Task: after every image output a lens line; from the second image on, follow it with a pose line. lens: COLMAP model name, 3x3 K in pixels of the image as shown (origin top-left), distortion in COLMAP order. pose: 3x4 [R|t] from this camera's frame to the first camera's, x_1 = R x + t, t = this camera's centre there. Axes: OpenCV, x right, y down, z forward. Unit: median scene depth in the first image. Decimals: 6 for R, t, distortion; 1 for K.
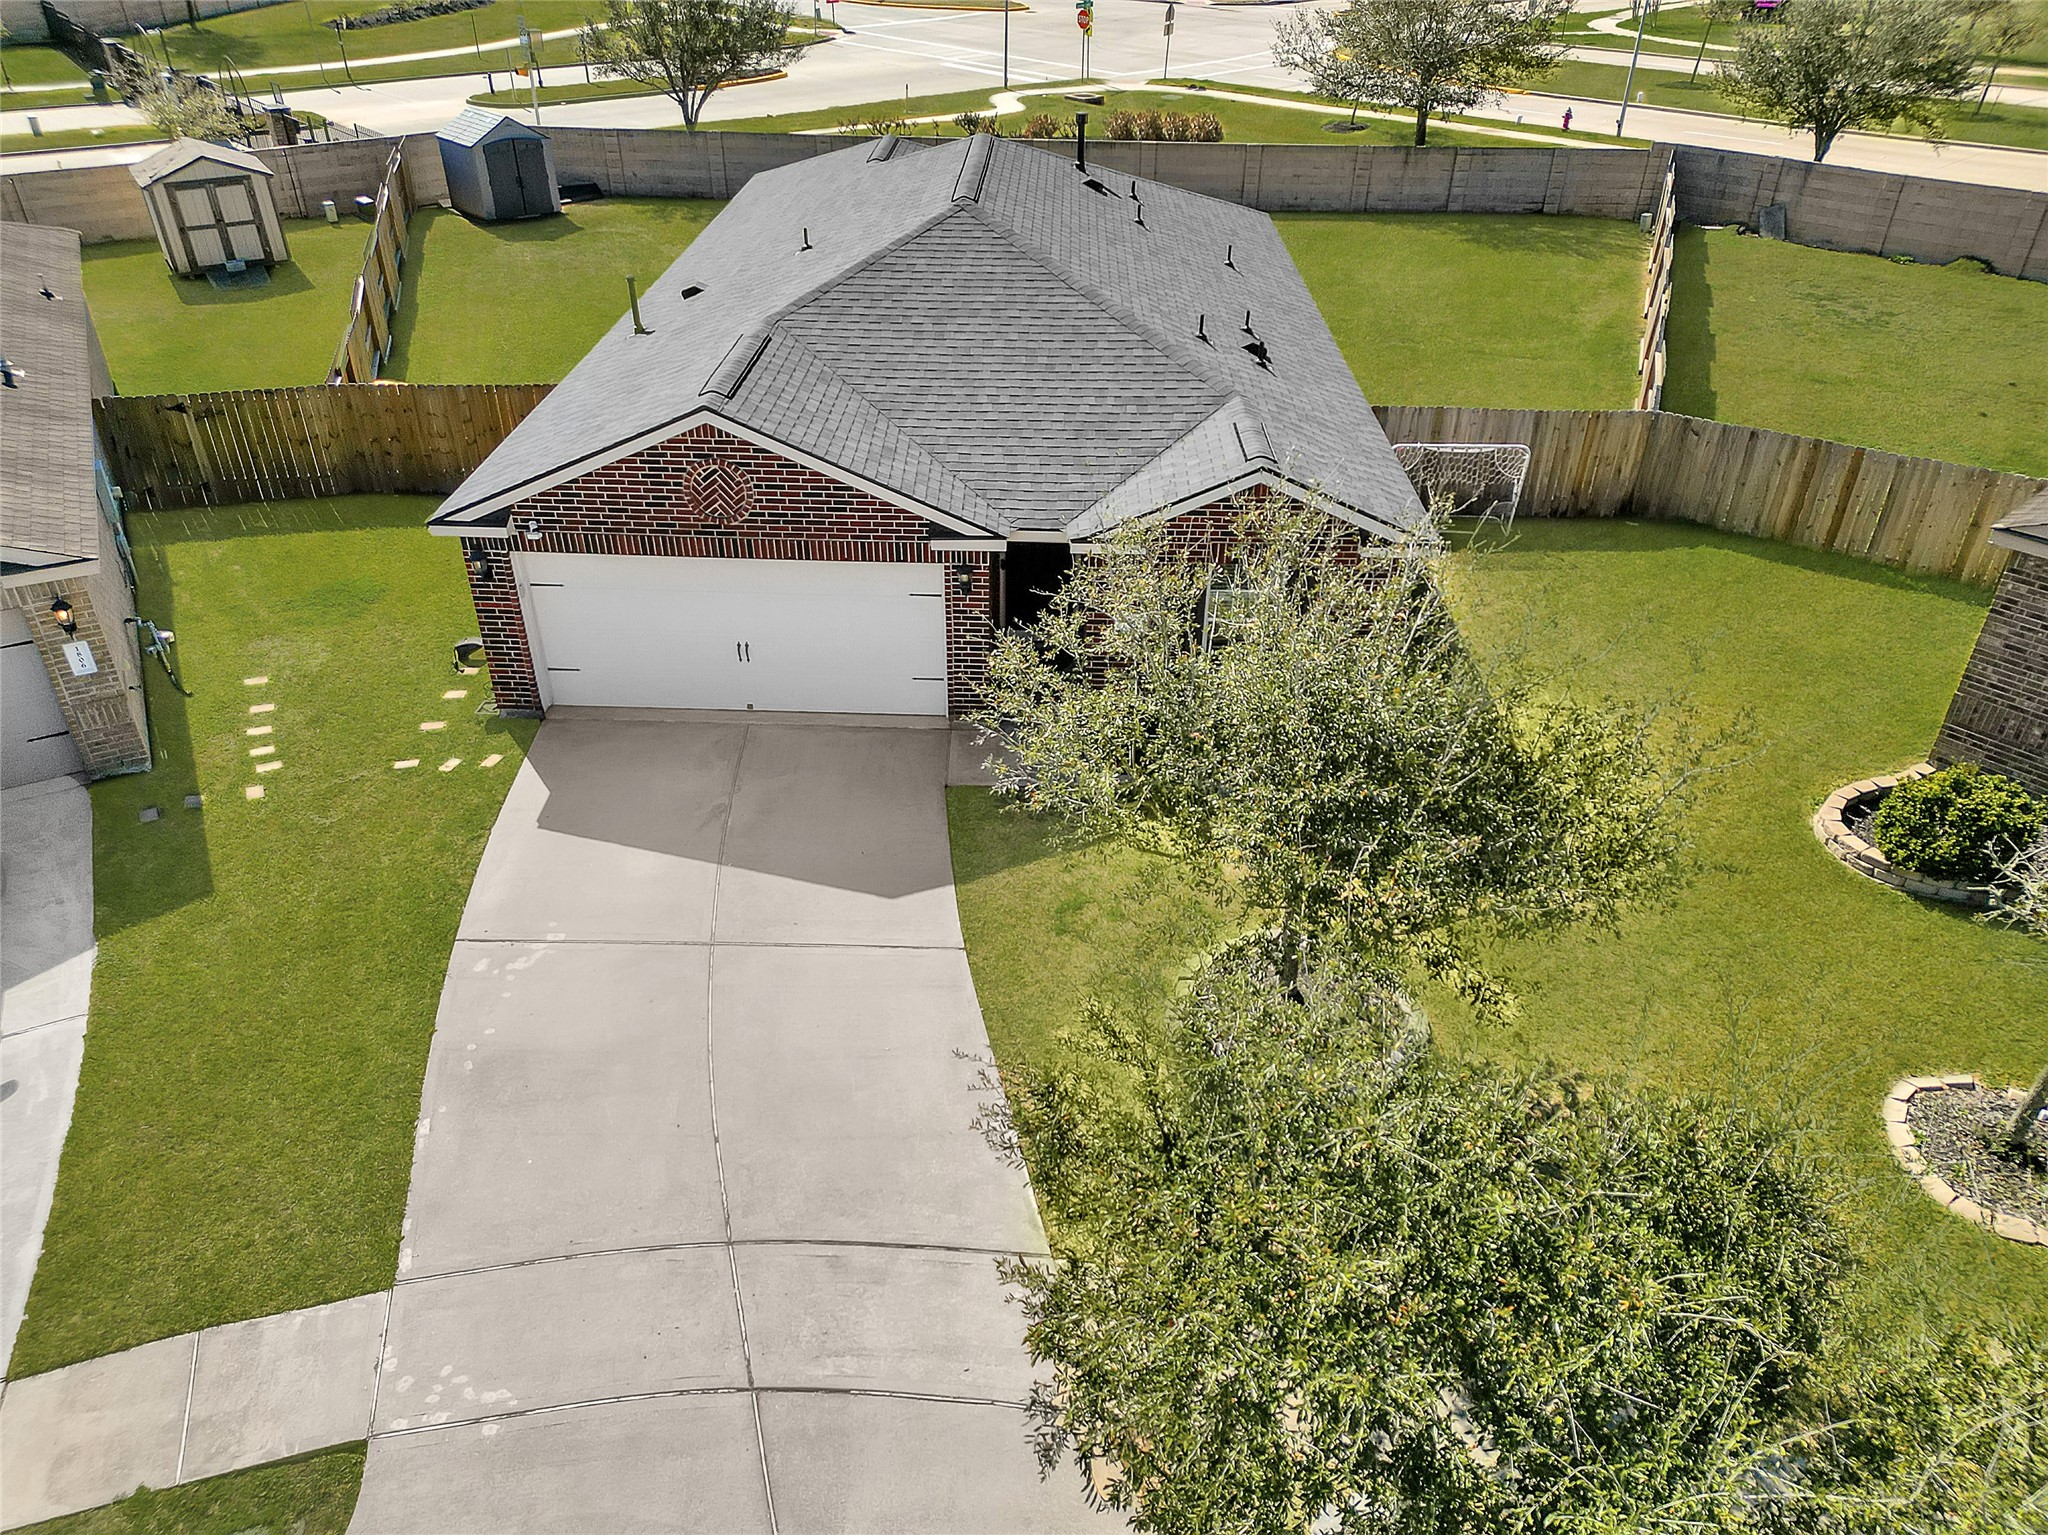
lens RADIAL K [[1421.5, 0, 1034.4], [0, 1421.5, 779.2], [0, 0, 1]] dist [0.070581, -0.058654]
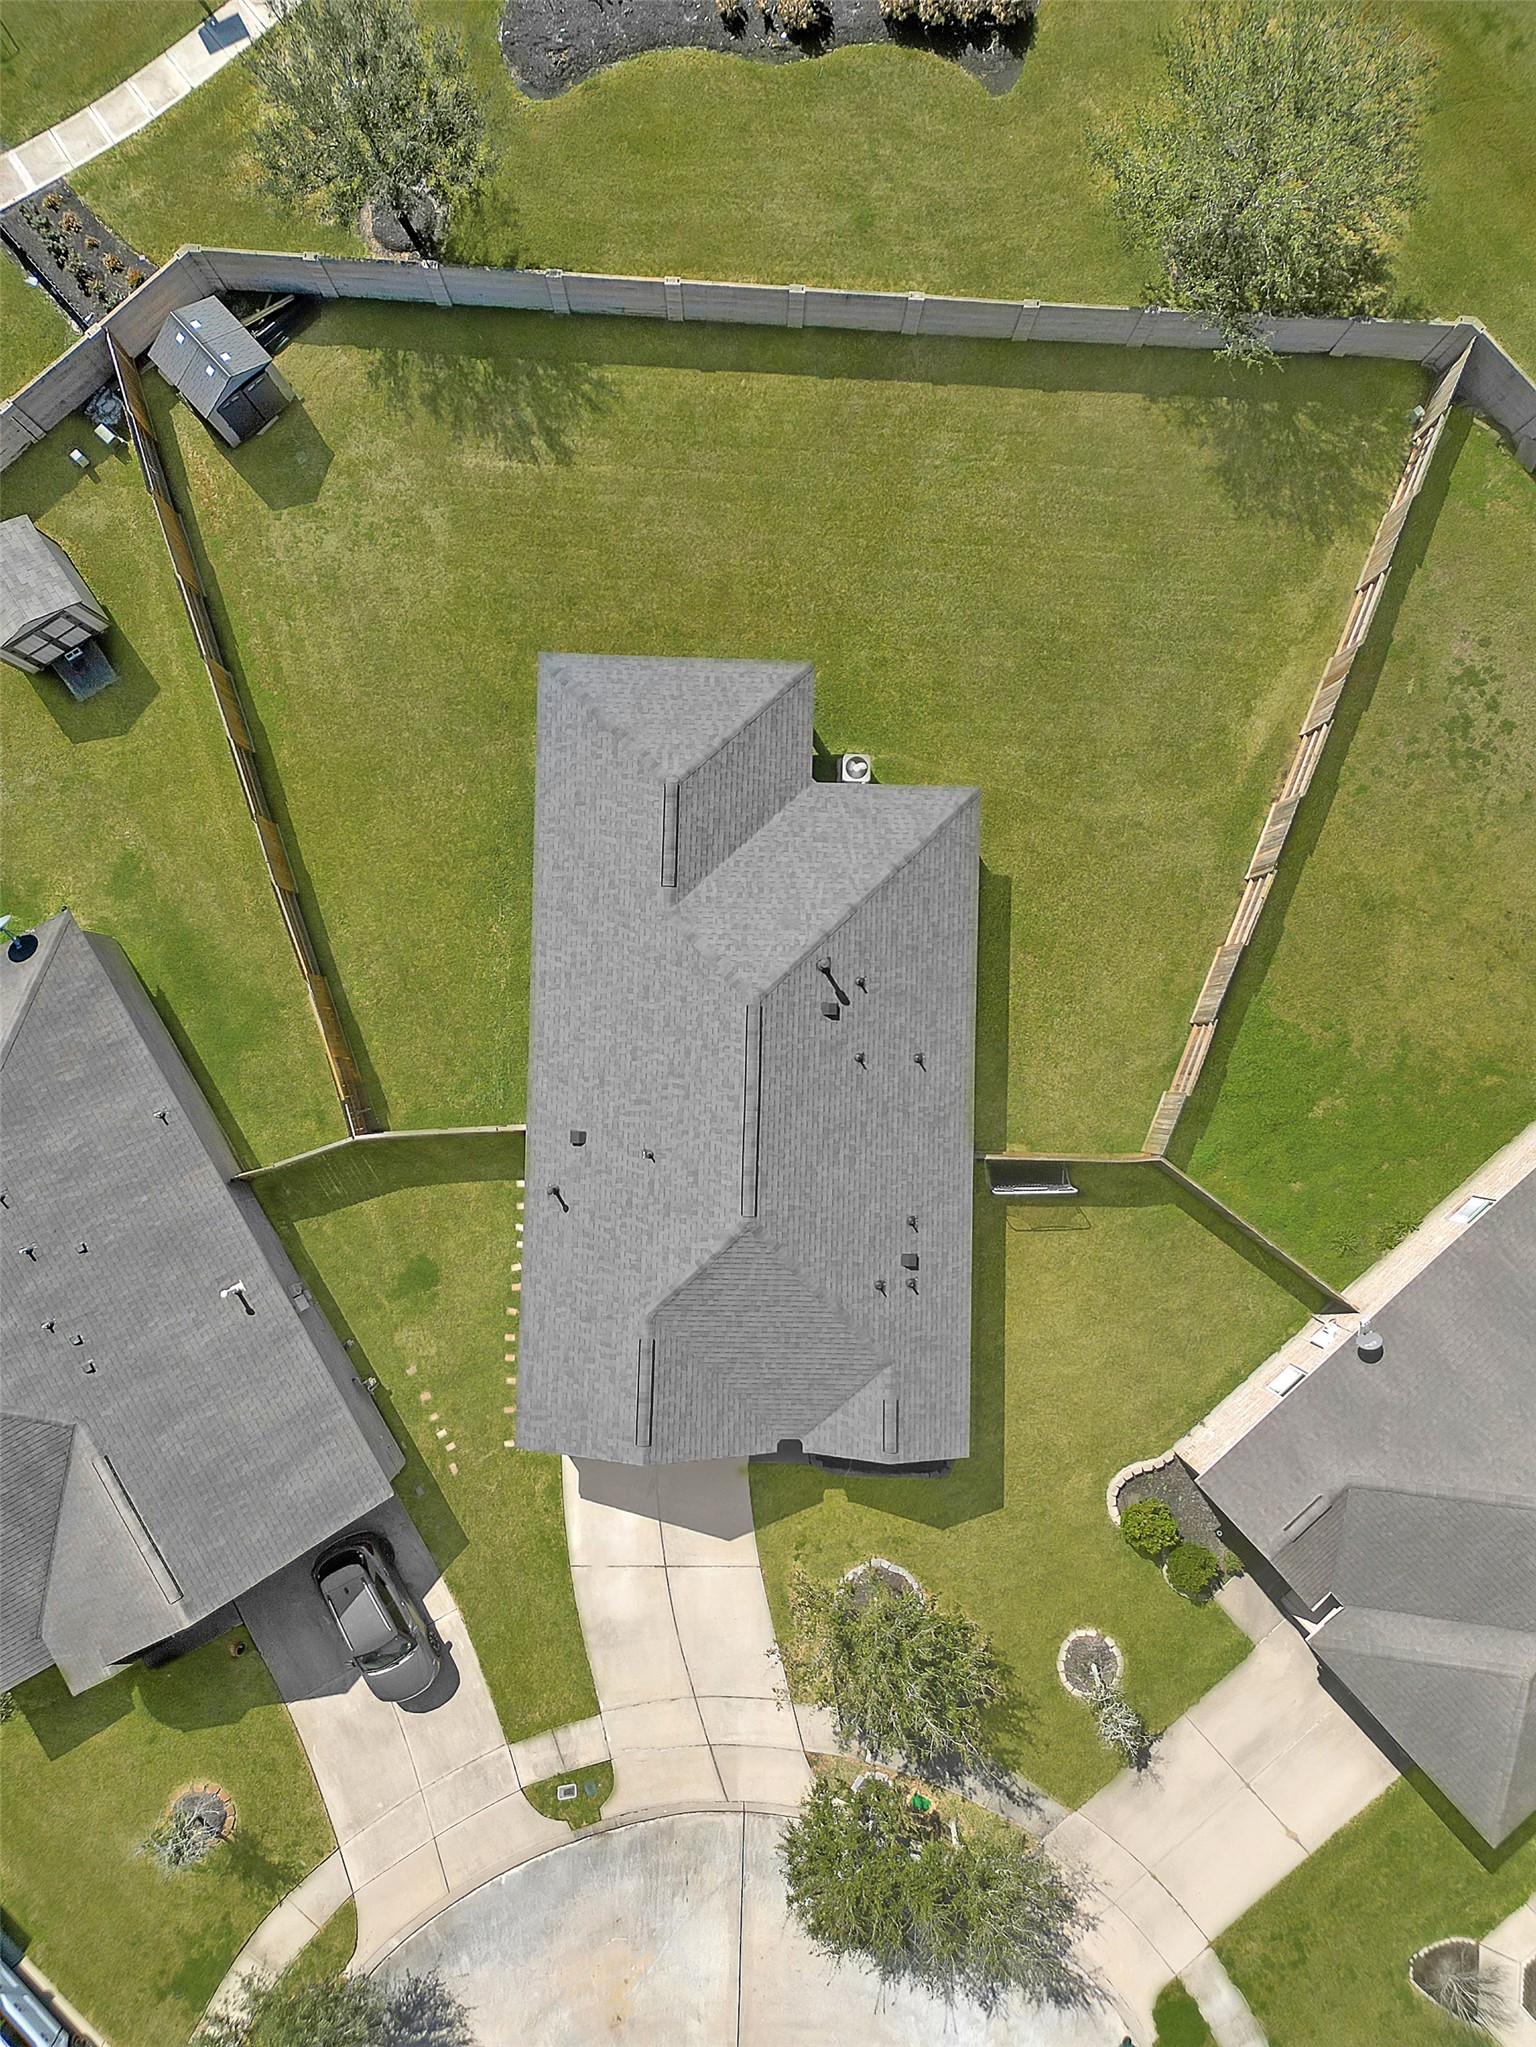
lens RADIAL K [[1420.8, 0, 768.0], [0, 1420.8, 1023.5], [0, 0, 1]] dist [0.070581, -0.058654]
pose [[0.999966, -0.000199, 0.008210, -0.044895], [-0.006622, 0.571661, 0.820463, -2.156921], [-0.004856, -0.820490, 0.571640, 0.240465]]
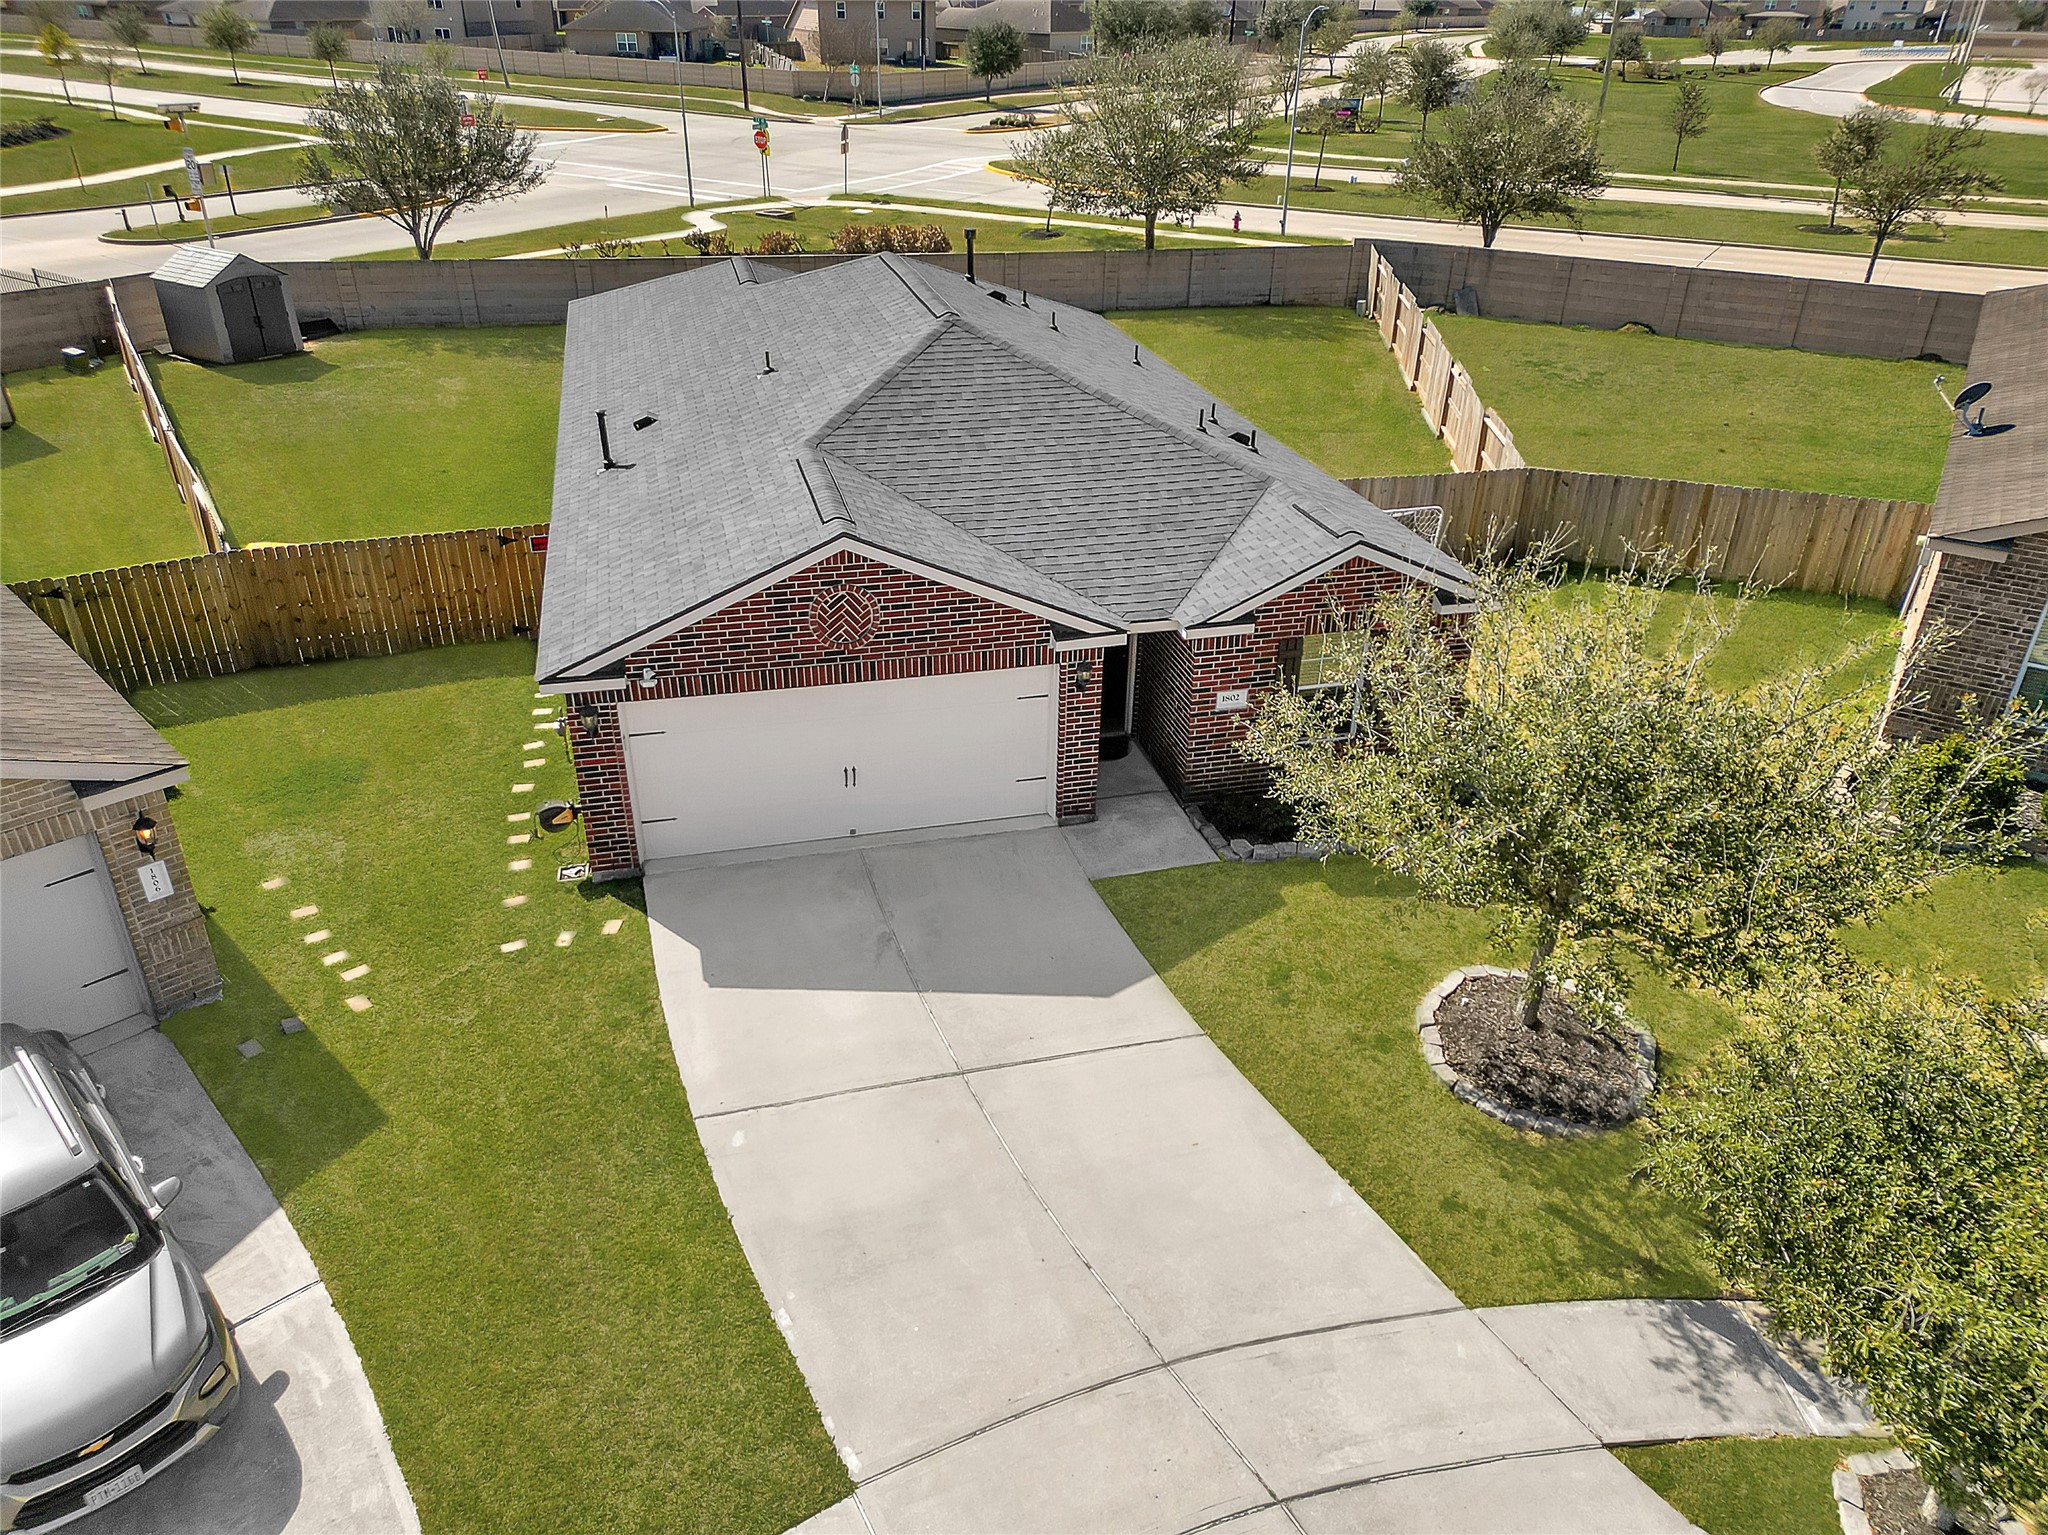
lens RADIAL K [[1424.9, 0, 1029.7], [0, 1424.9, 770.5], [0, 0, 1]] dist [0.071685, -0.056638]
pose [[0.961388, -0.128359, 0.243428, -0.316620], [0.144972, 0.988093, -0.051530, -0.025023], [-0.233916, 0.084831, 0.968549, 0.025102]]
